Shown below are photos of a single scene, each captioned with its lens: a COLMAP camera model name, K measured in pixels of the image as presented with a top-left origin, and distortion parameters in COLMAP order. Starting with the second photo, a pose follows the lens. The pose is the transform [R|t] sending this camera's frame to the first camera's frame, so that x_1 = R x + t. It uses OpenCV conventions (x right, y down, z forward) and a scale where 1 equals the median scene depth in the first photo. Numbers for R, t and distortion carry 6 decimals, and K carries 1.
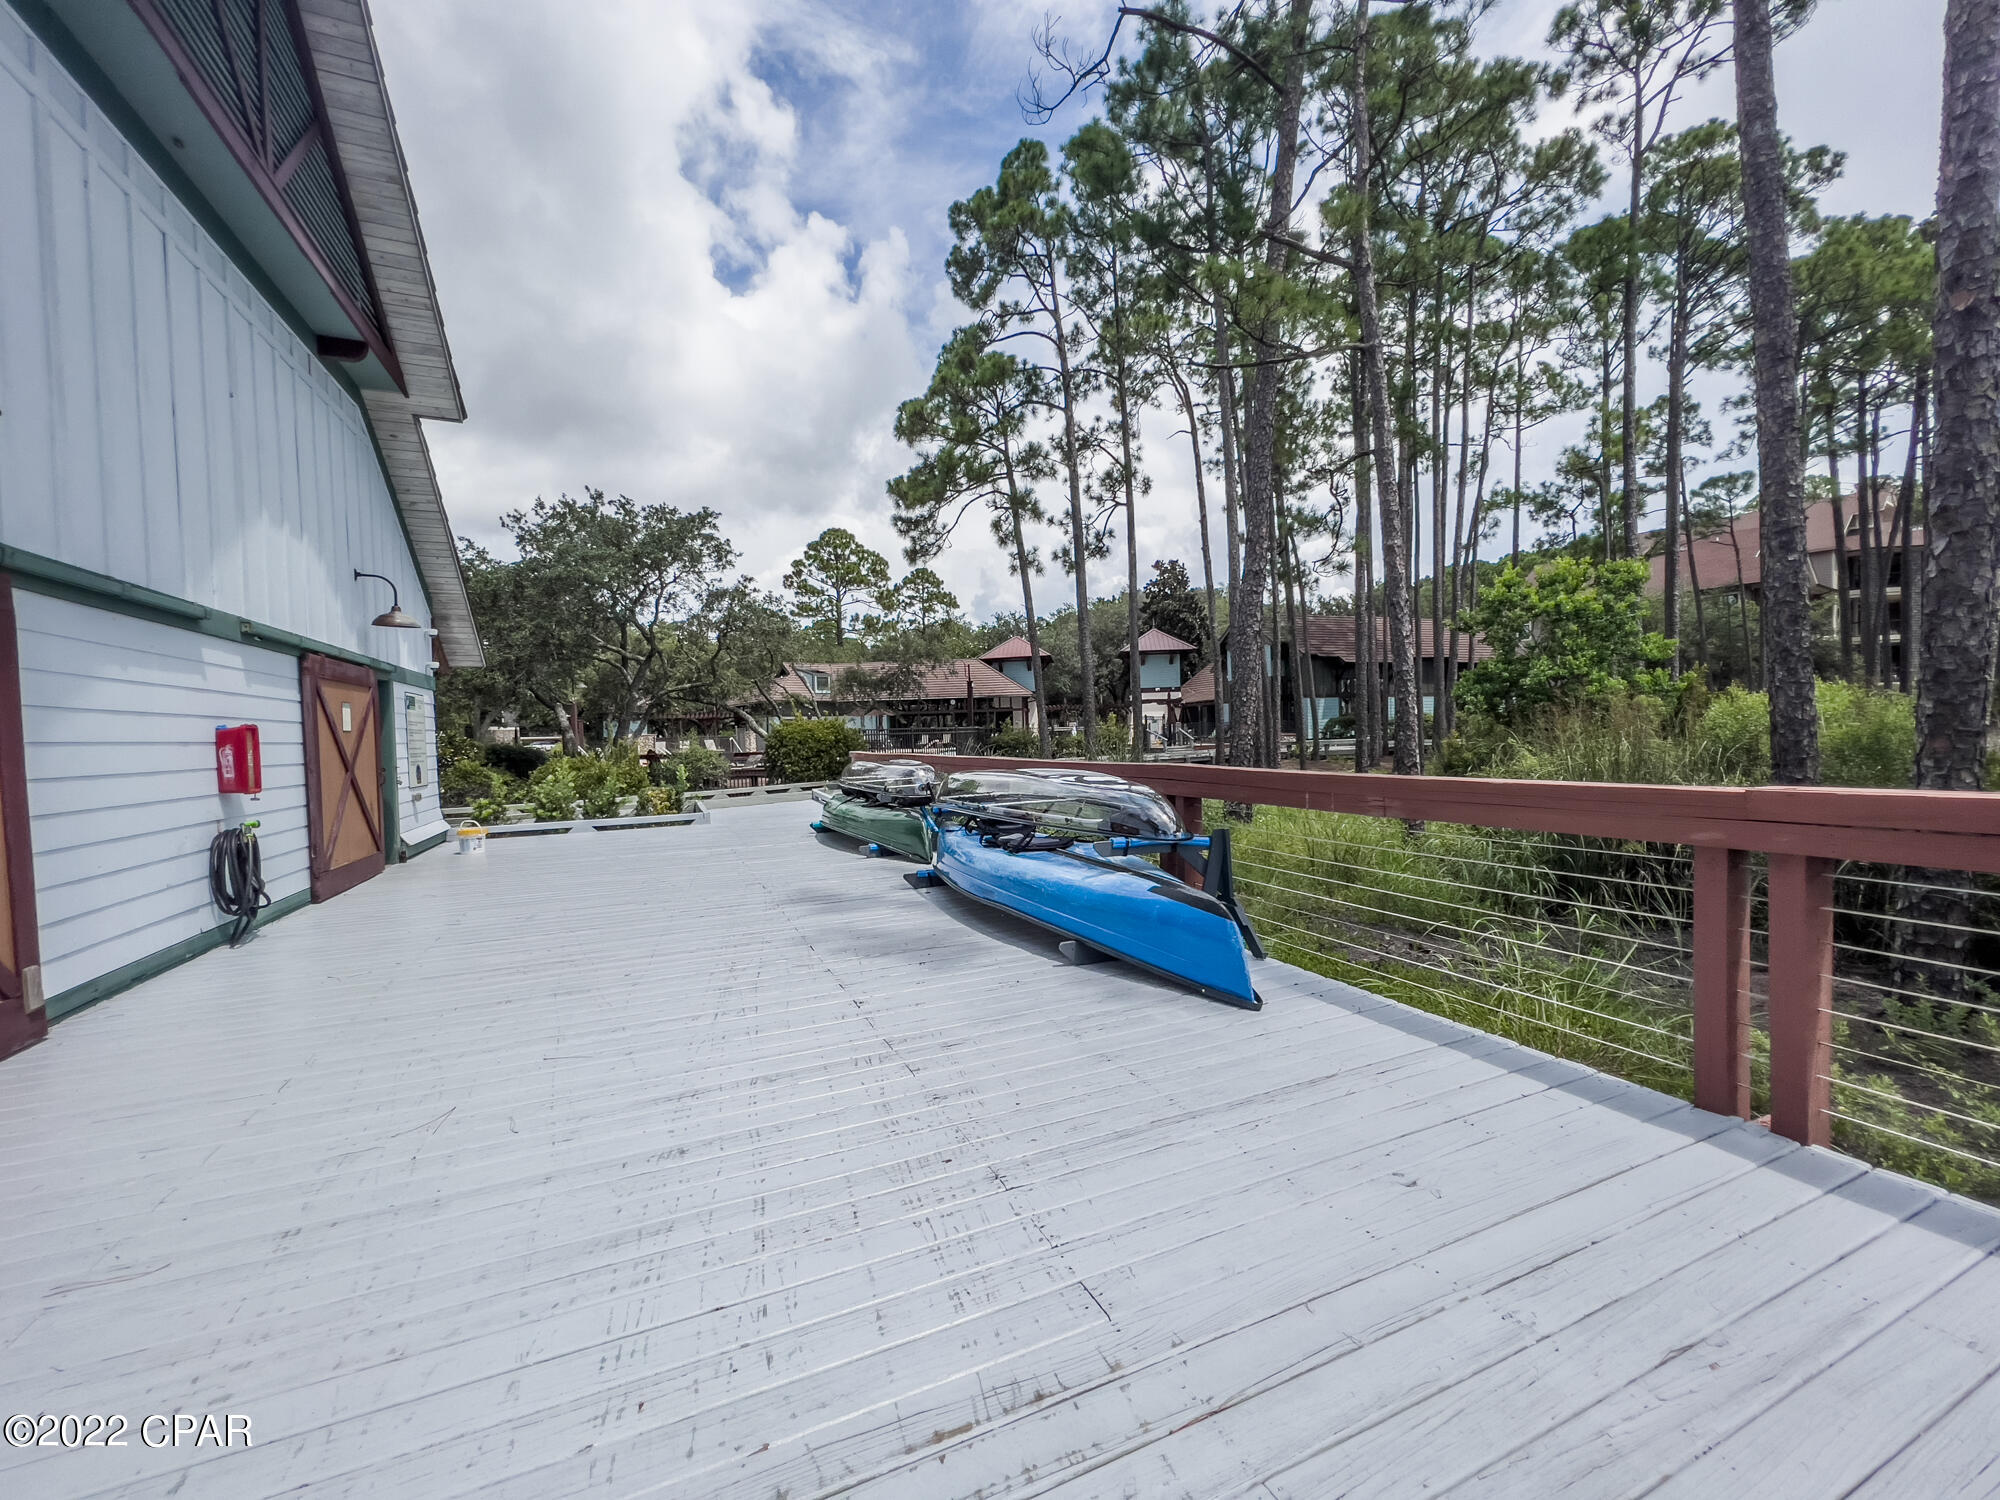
lens RADIAL K [[804.6, 0, 1005.7], [0, 804.6, 753.4], [0, 0, 1]] dist [0.000756, -0.000134]
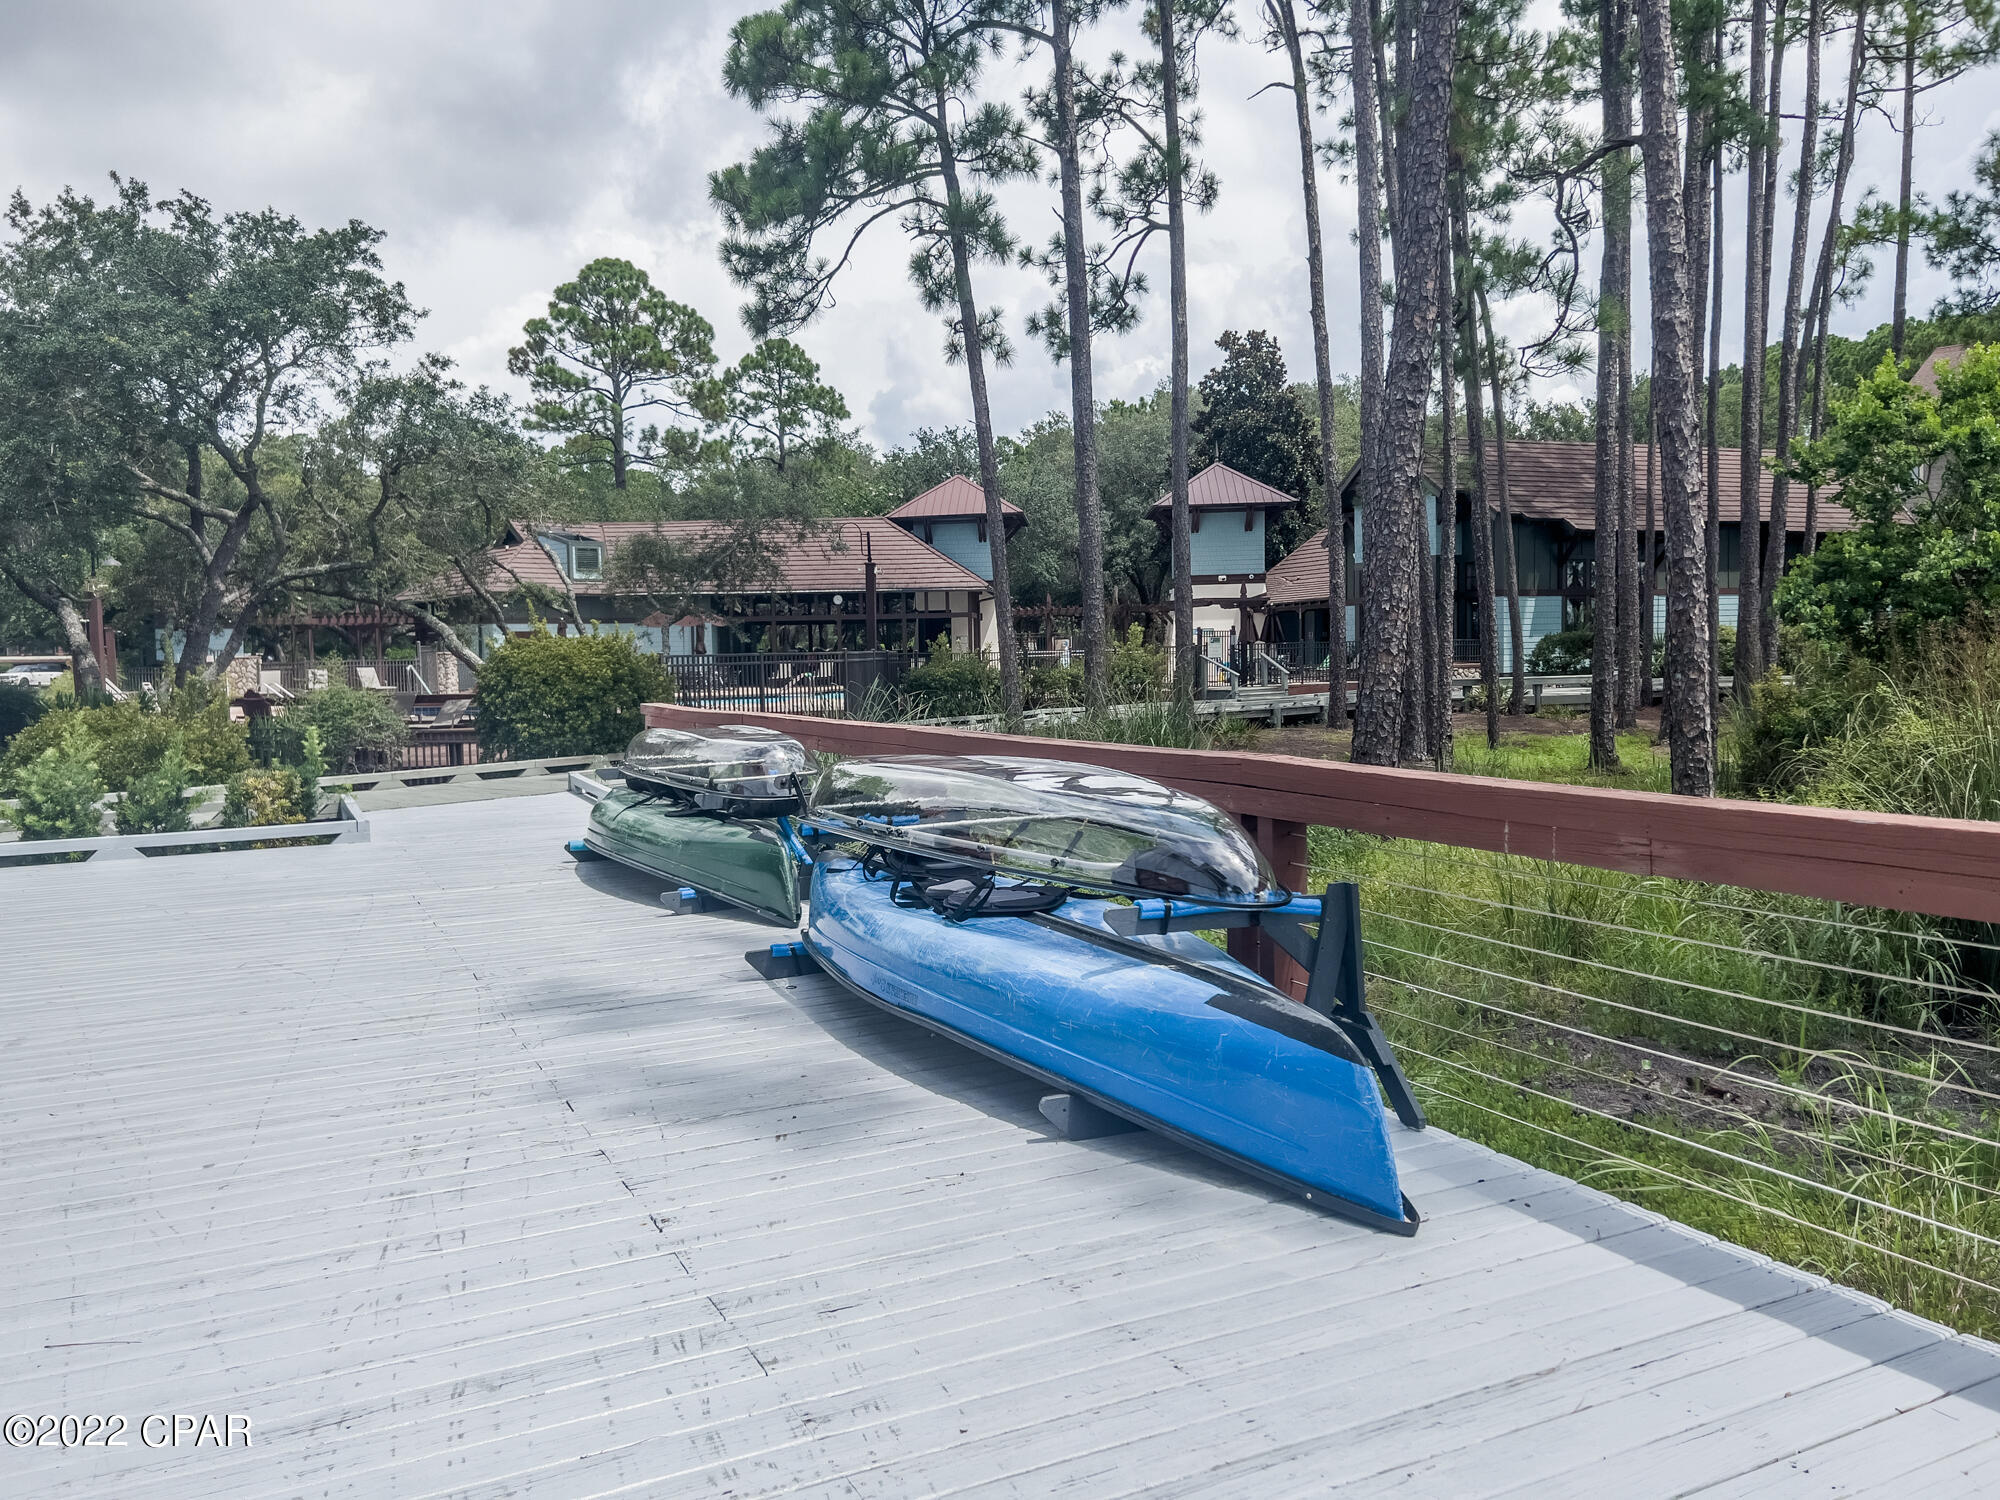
lens RADIAL K [[1509.7, 0, 986.4], [0, 1509.7, 742.7], [0, 0, 1]] dist [0.070777, -0.080853]
pose [[0.999426, 0.005836, 0.033383, -0.000676], [-0.006935, 0.999435, 0.032899, -0.006117], [-0.033172, -0.033112, 0.998901, 0.000933]]
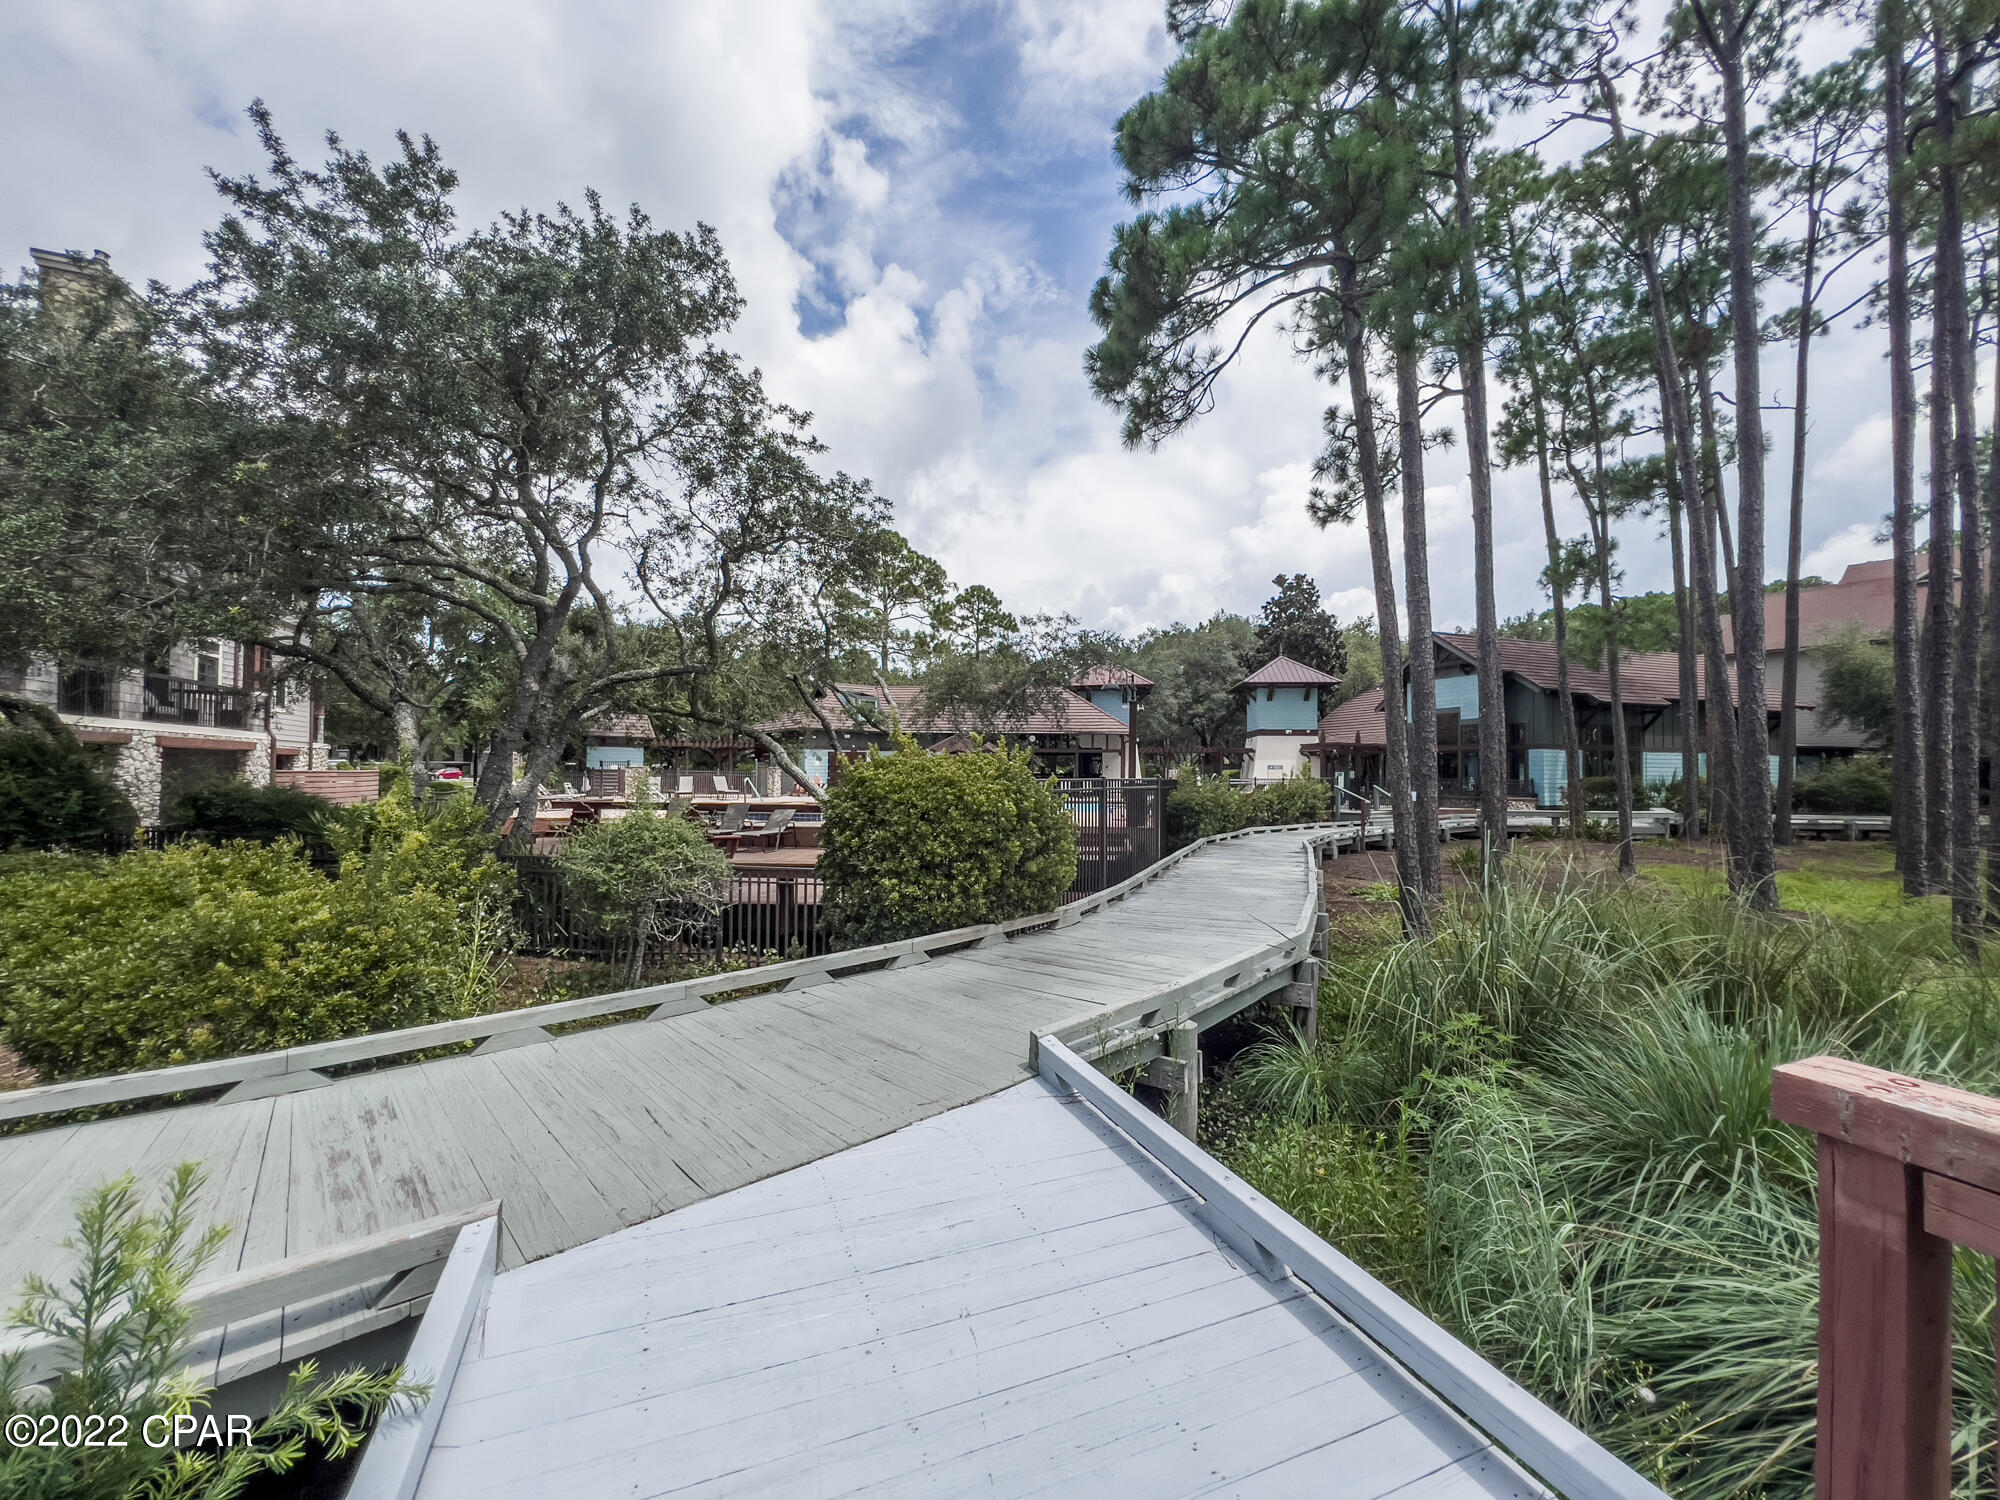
lens RADIAL K [[788.0, 0, 1000.0], [0, 788.0, 750.0], [0, 0, 1]] dist [0.013199, 0.000063]
pose [[0.998920, 0.037901, -0.026860, -0.174003], [-0.039317, 0.997751, -0.054283, -0.020262], [0.024742, 0.055280, 0.998164, 0.527736]]
